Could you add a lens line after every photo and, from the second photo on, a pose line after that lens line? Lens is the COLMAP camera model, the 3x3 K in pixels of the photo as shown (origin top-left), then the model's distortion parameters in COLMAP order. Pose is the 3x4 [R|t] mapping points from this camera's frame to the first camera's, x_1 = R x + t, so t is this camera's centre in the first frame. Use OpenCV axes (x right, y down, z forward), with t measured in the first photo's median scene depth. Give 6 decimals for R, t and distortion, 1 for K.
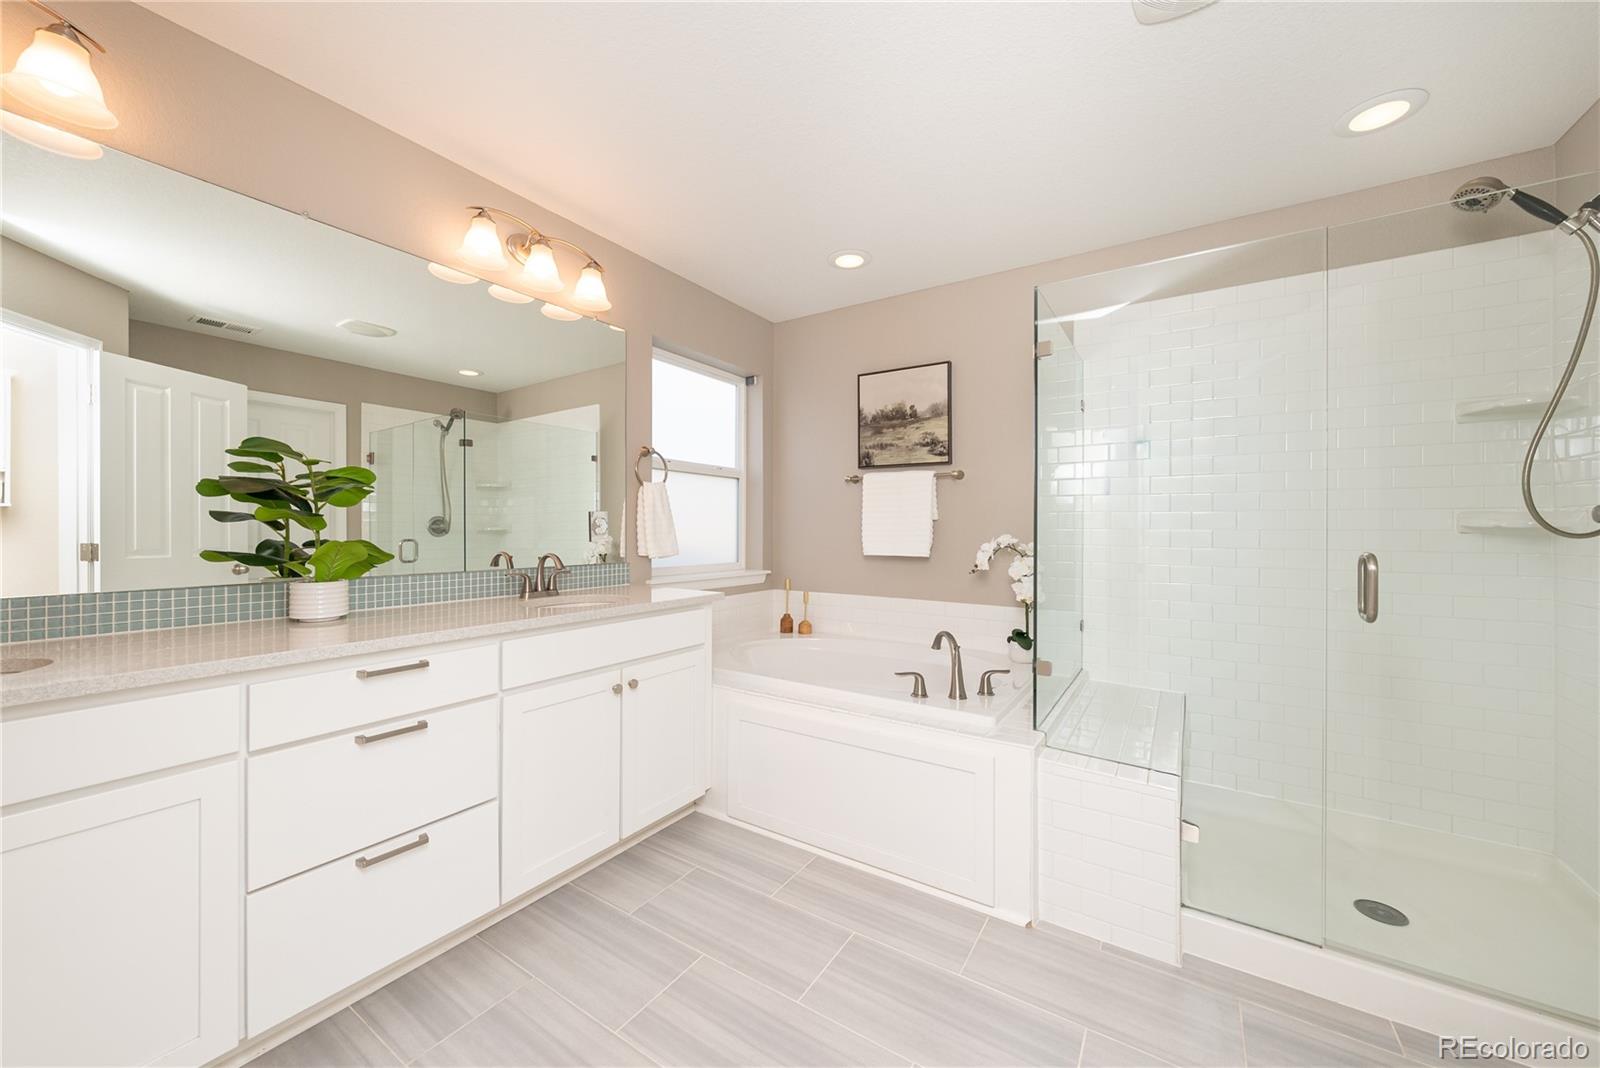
lens RADIAL K [[592.0, 0, 798.4], [0, 592.0, 529.8], [0, 0, 1]] dist [0.002871, -0.000367]
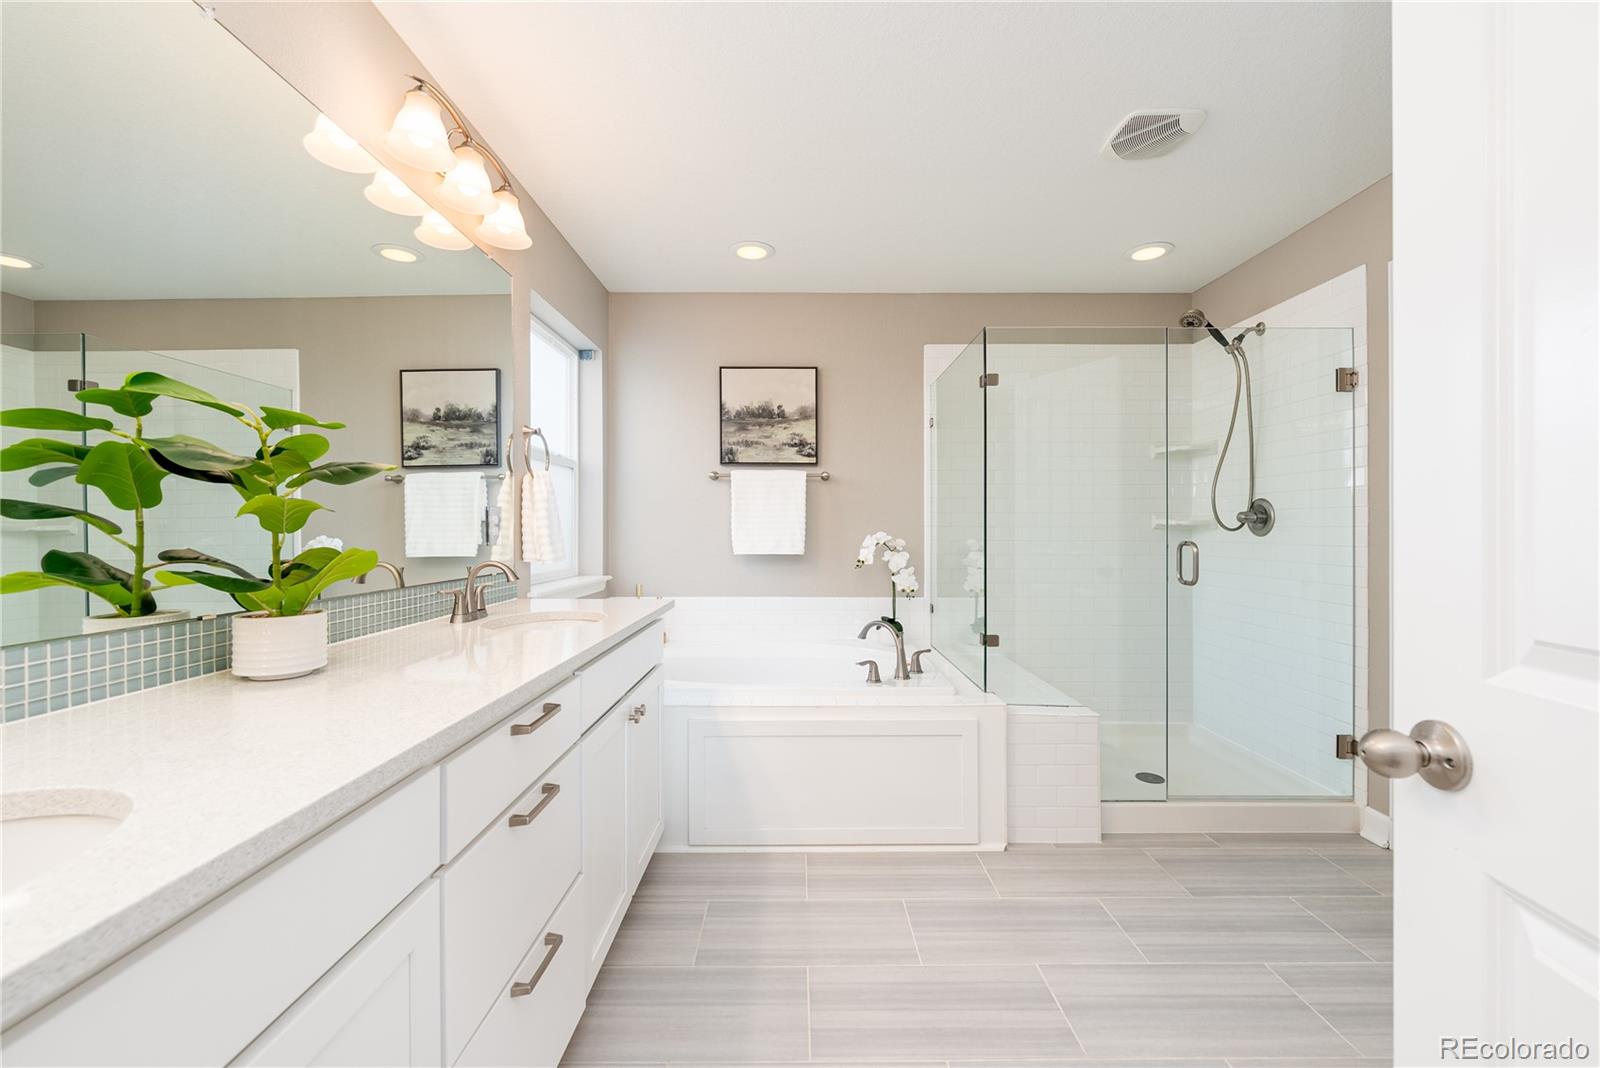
lens RADIAL K [[641.0, 0, 800.0], [0, 641.0, 531.3], [0, 0, 1]] dist [0.001009, -0.000048]
pose [[0.836135, -0.006546, 0.548484, -0.388985], [0.006186, 0.999978, 0.002504, 0.002244], [-0.548489, 0.001299, 0.836157, 0.069468]]
